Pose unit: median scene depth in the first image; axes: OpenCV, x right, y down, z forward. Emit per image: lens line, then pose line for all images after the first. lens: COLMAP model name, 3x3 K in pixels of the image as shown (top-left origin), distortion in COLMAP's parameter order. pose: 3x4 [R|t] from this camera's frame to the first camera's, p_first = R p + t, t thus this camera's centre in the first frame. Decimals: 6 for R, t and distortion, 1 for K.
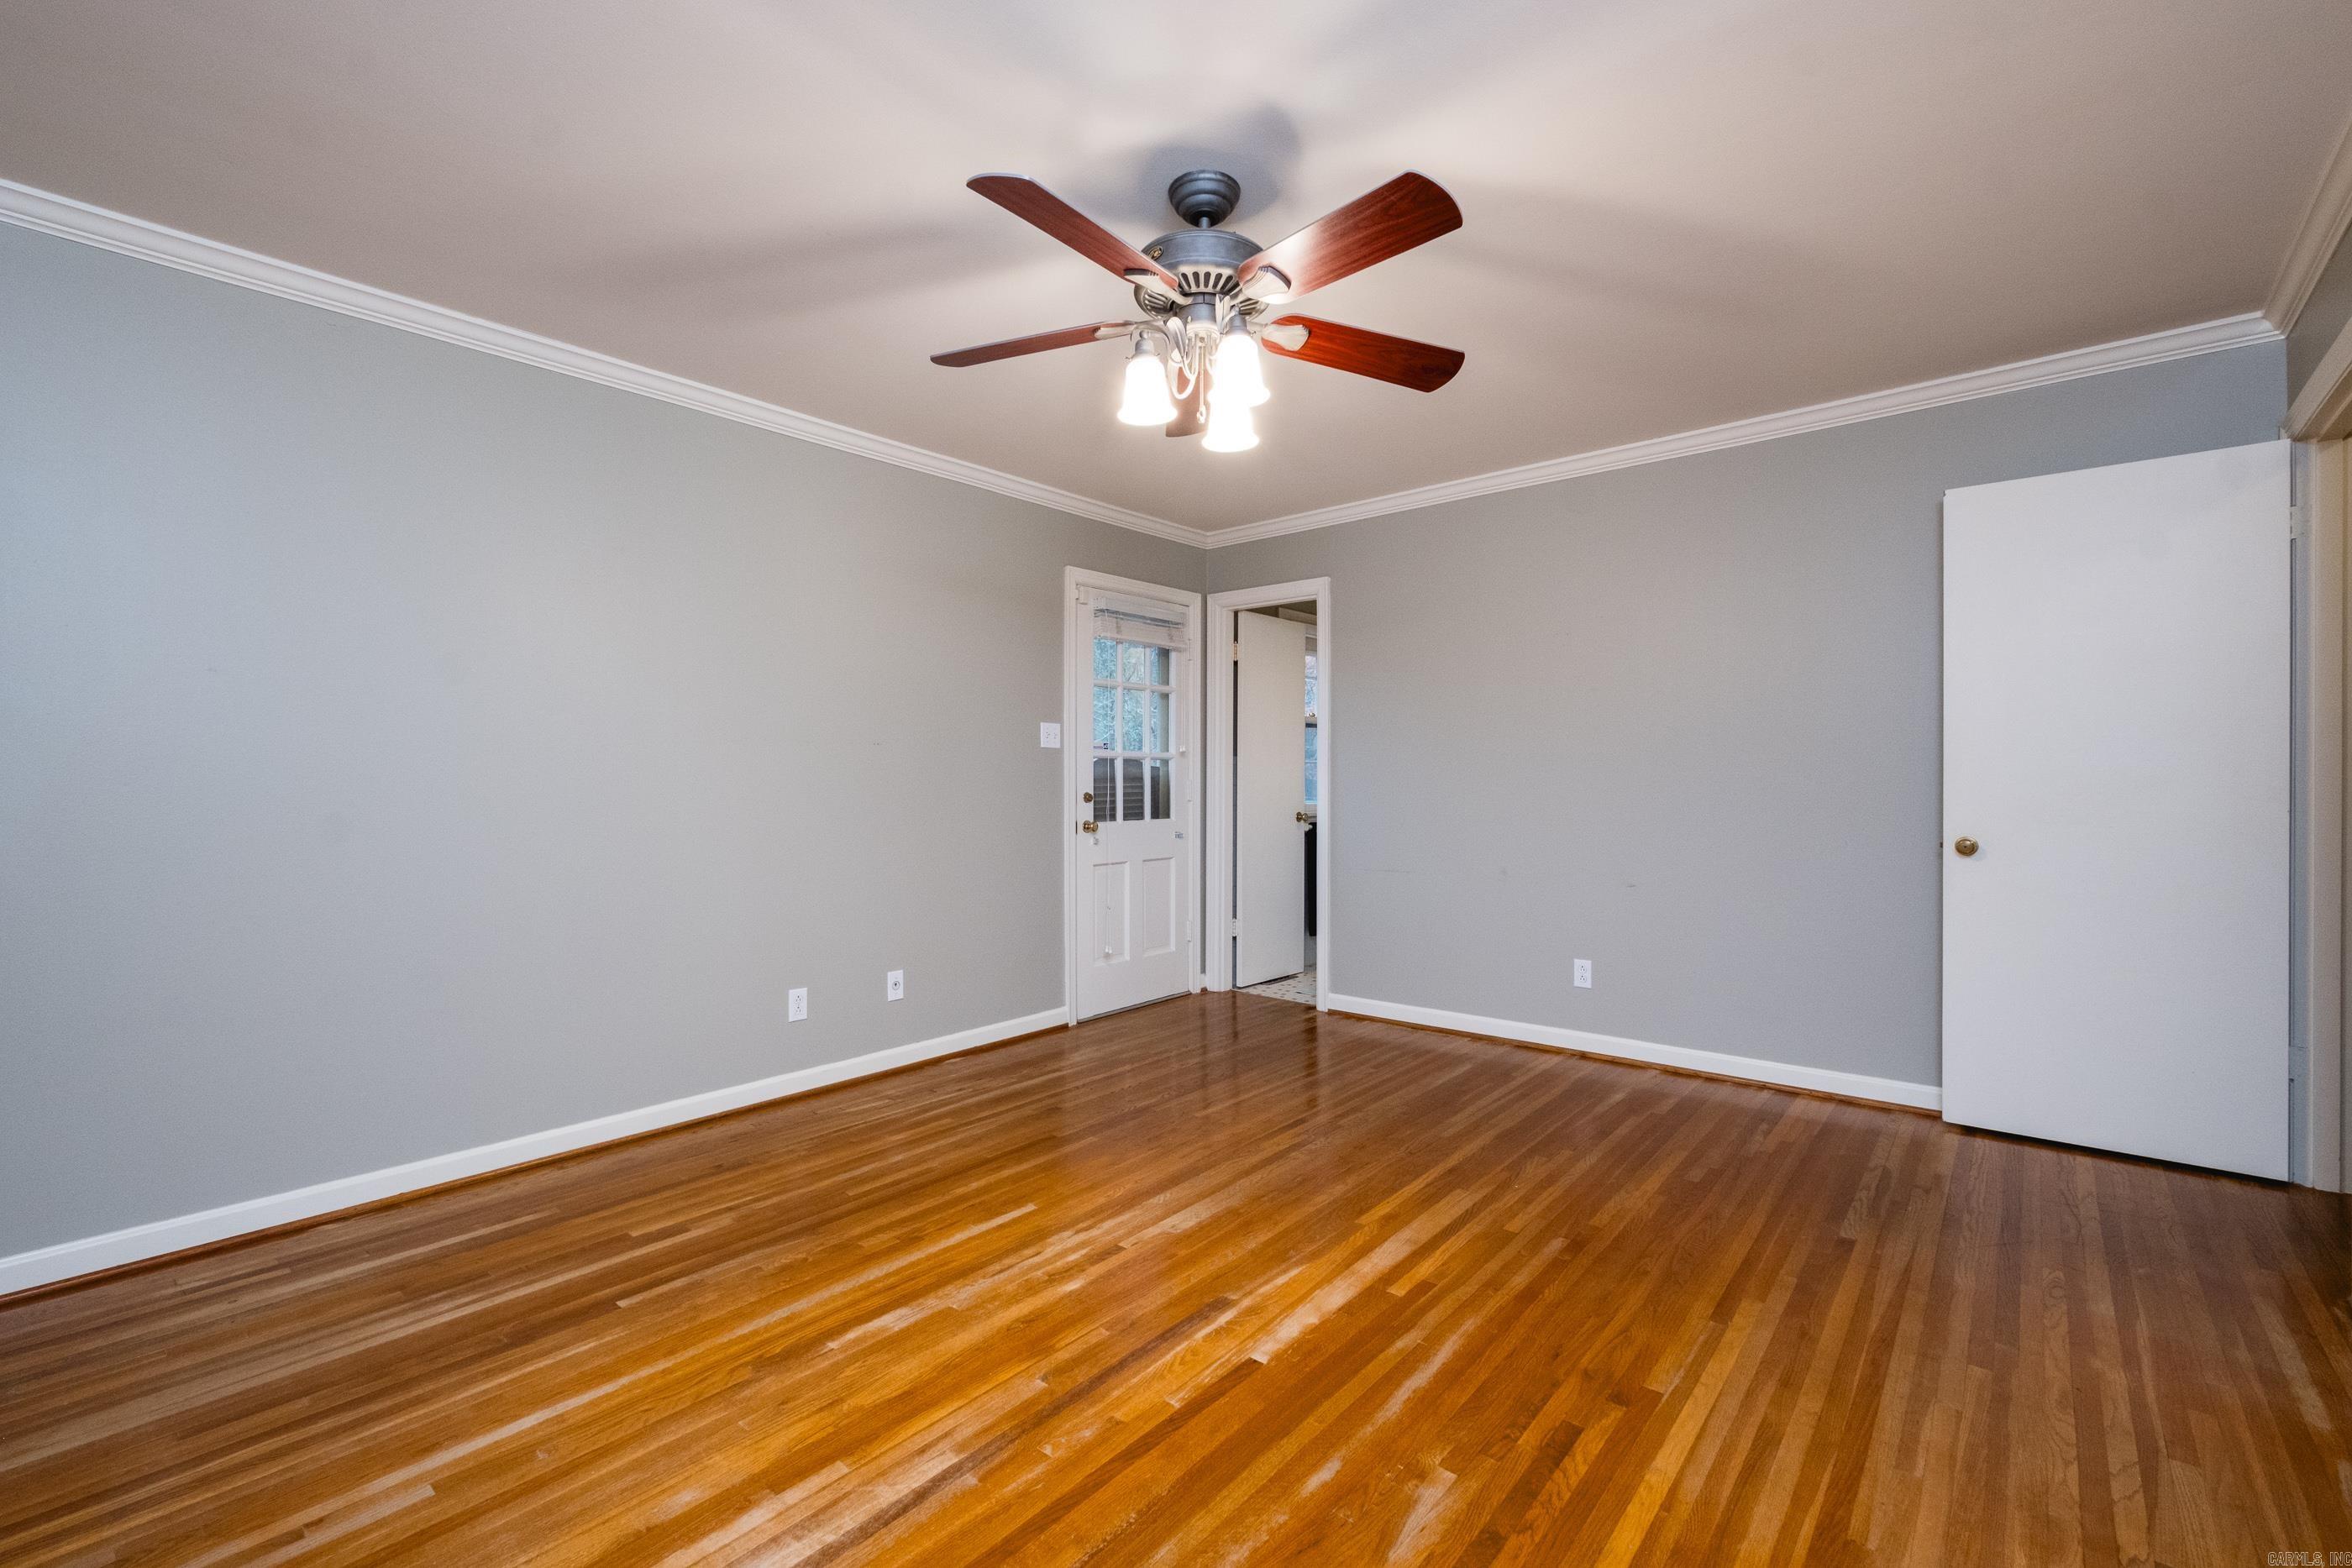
lens RADIAL K [[1012.8, 0, 1176.0], [0, 1012.8, 784.0], [0, 0, 1]] dist [0.001850, -0.000182]
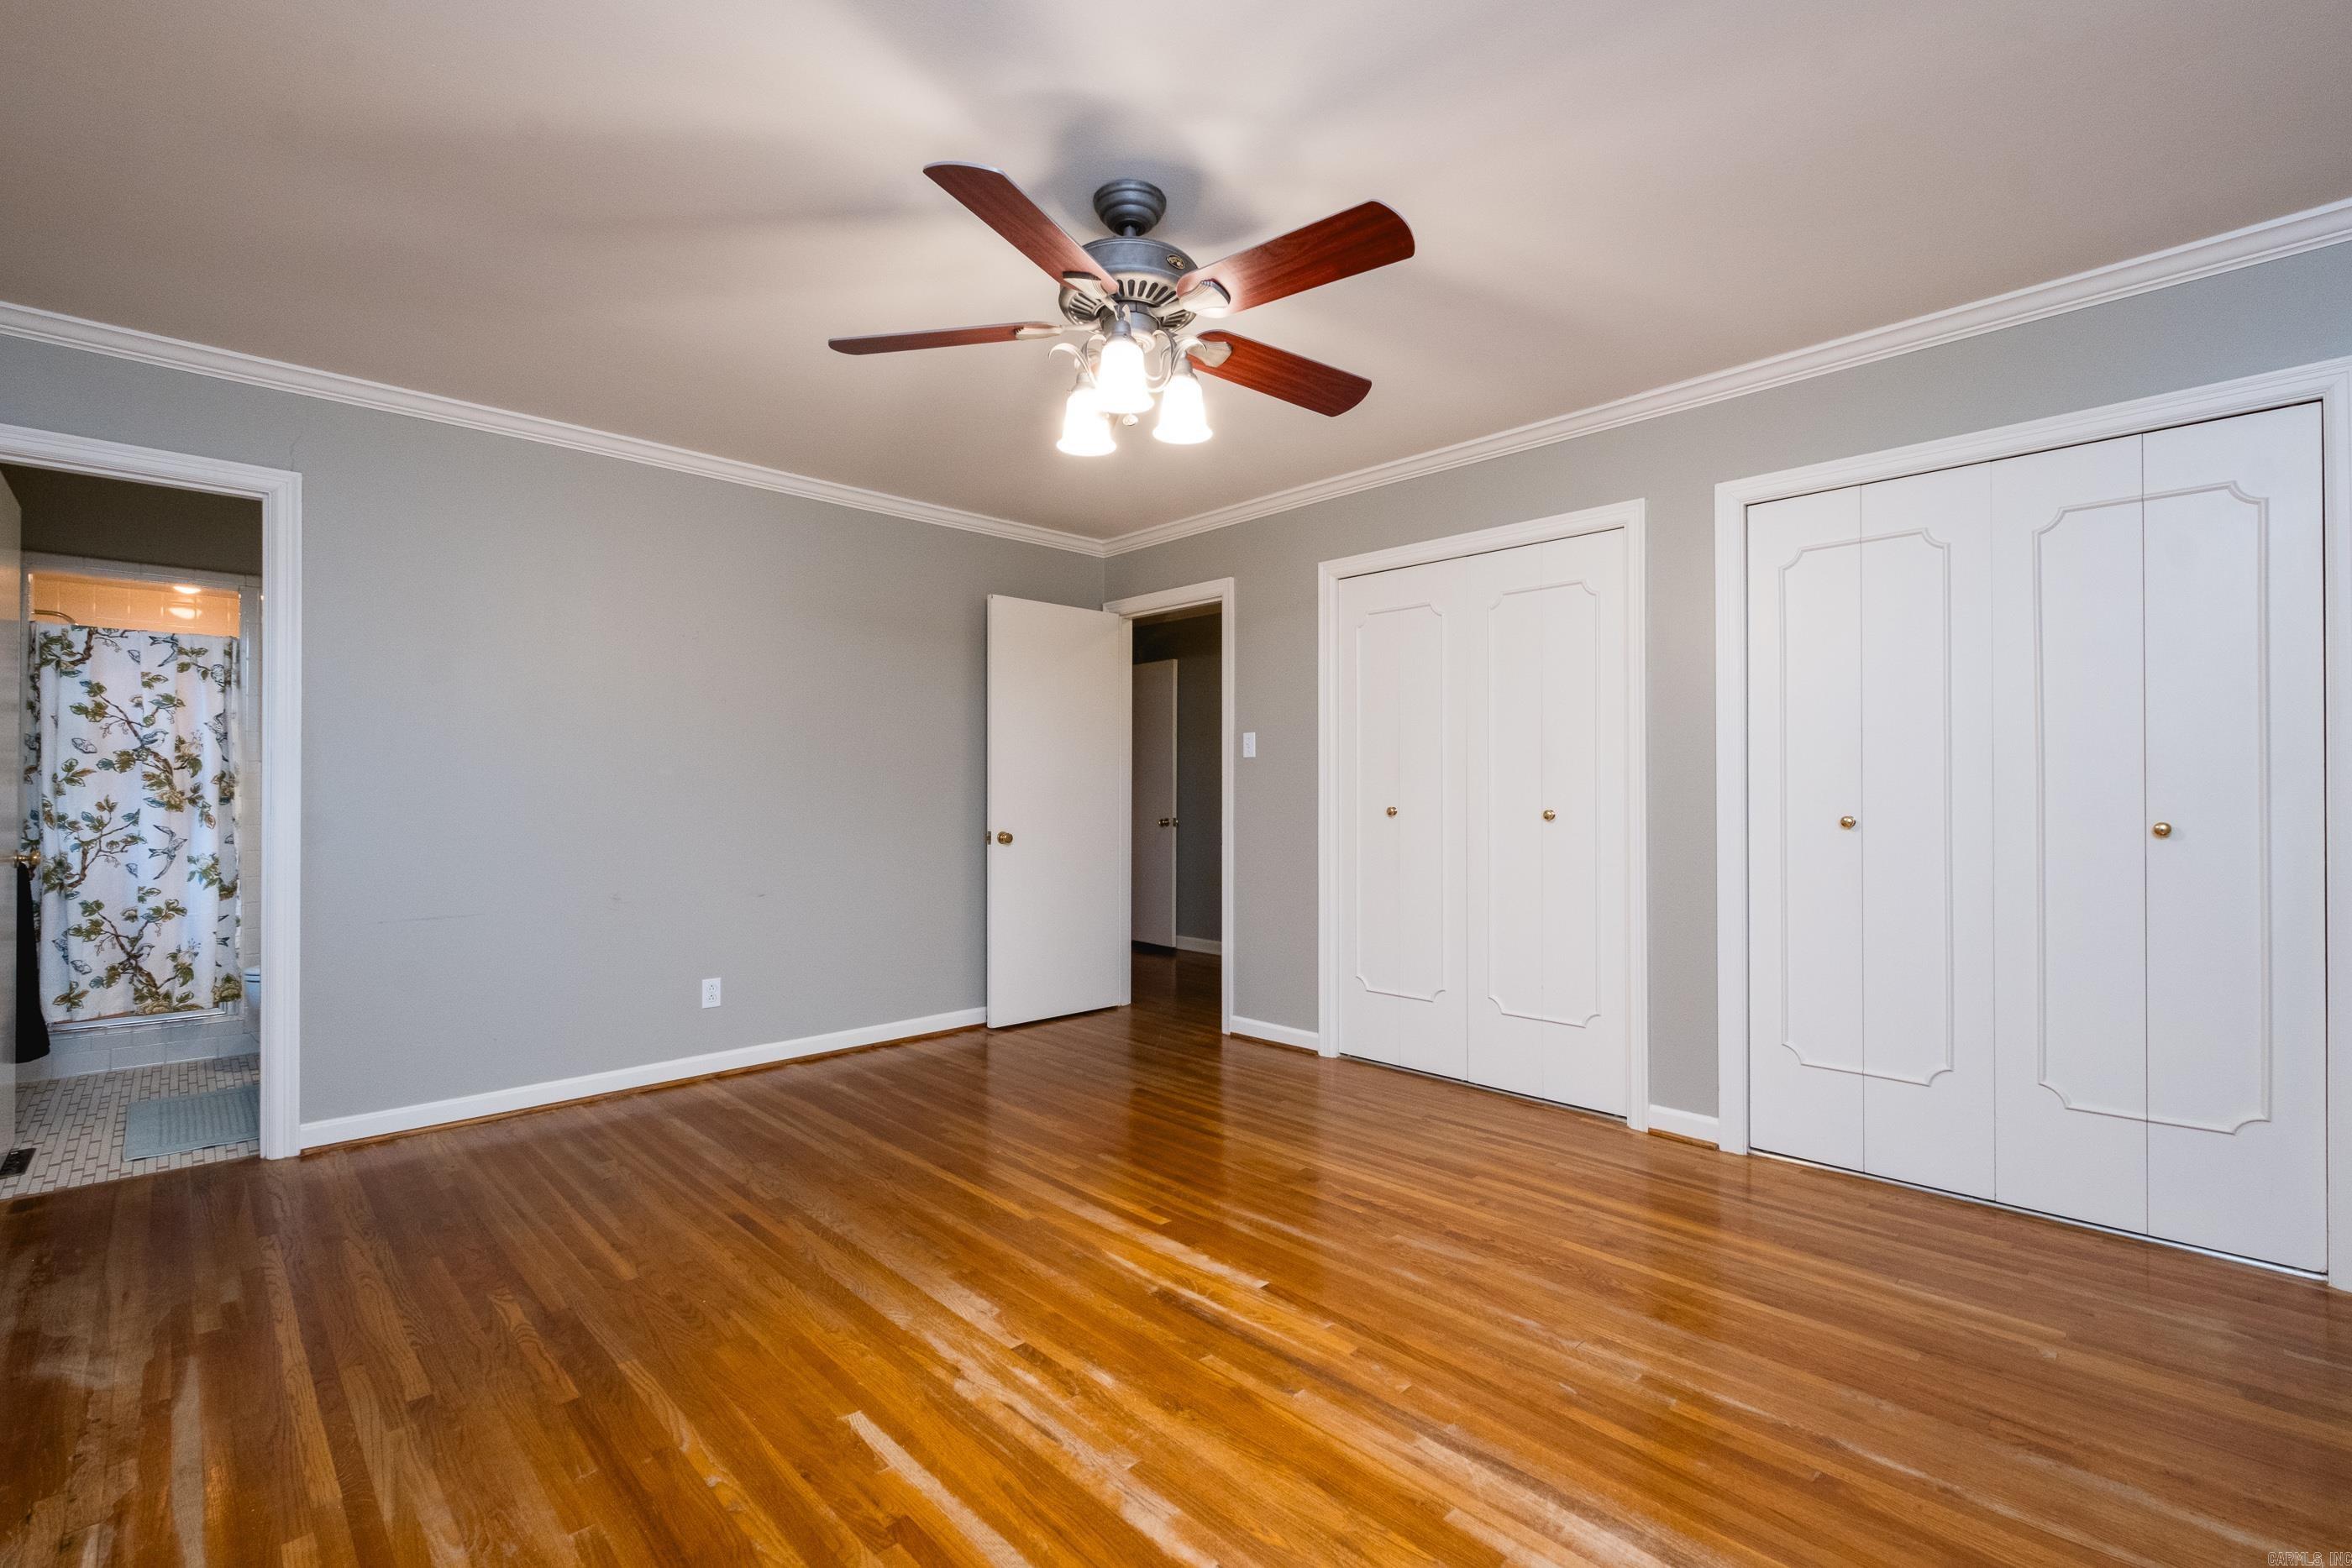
lens RADIAL K [[1038.1, 0, 1189.5], [0, 1038.1, 790.3], [0, 0, 1]] dist [0.000747, -0.000114]
pose [[0.084289, 0.006039, 0.996423, -0.902178], [0.003794, 0.999972, -0.006382, 0.011314], [-0.996434, 0.004318, 0.084264, 0.803111]]
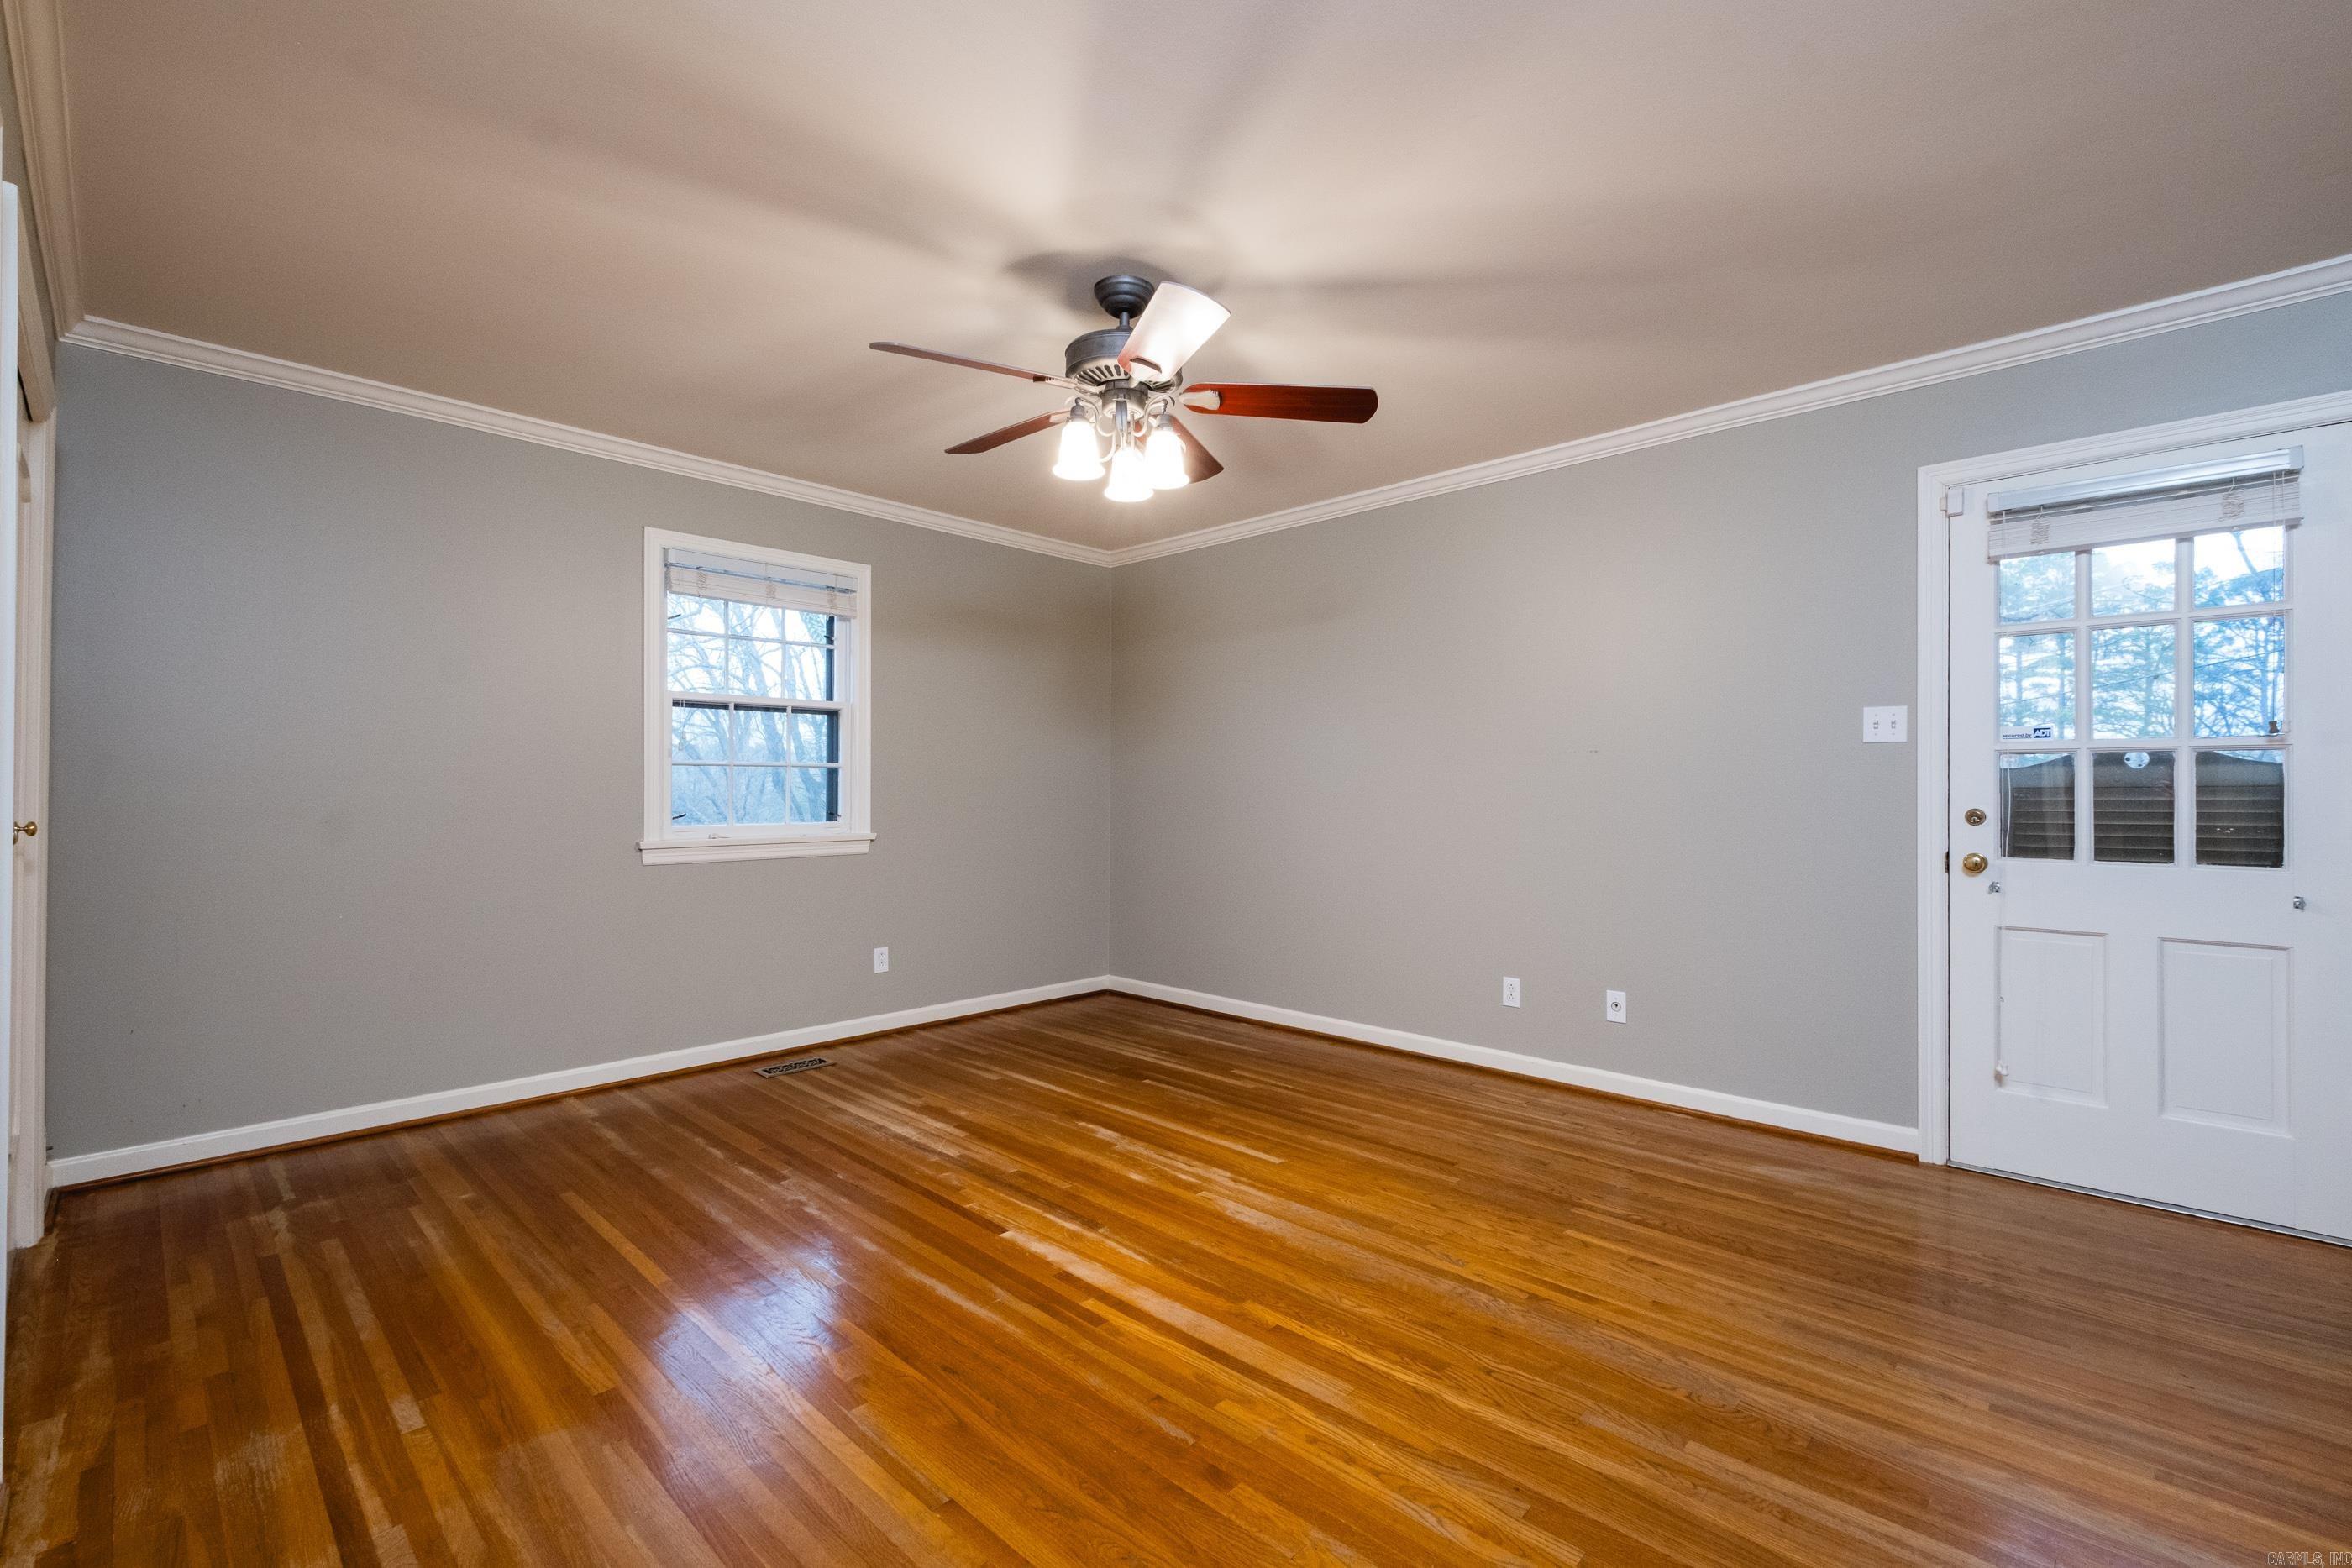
lens RADIAL K [[1002.2, 0, 1176.0], [0, 1002.2, 784.0], [0, 0, 1]] dist [0.011252, -0.000155]
pose [[-0.058207, 0.000057, -0.998305, 1.111988], [-0.004771, 0.999989, 0.000335, -0.009880], [0.998293, 0.004783, -0.058206, 1.056597]]
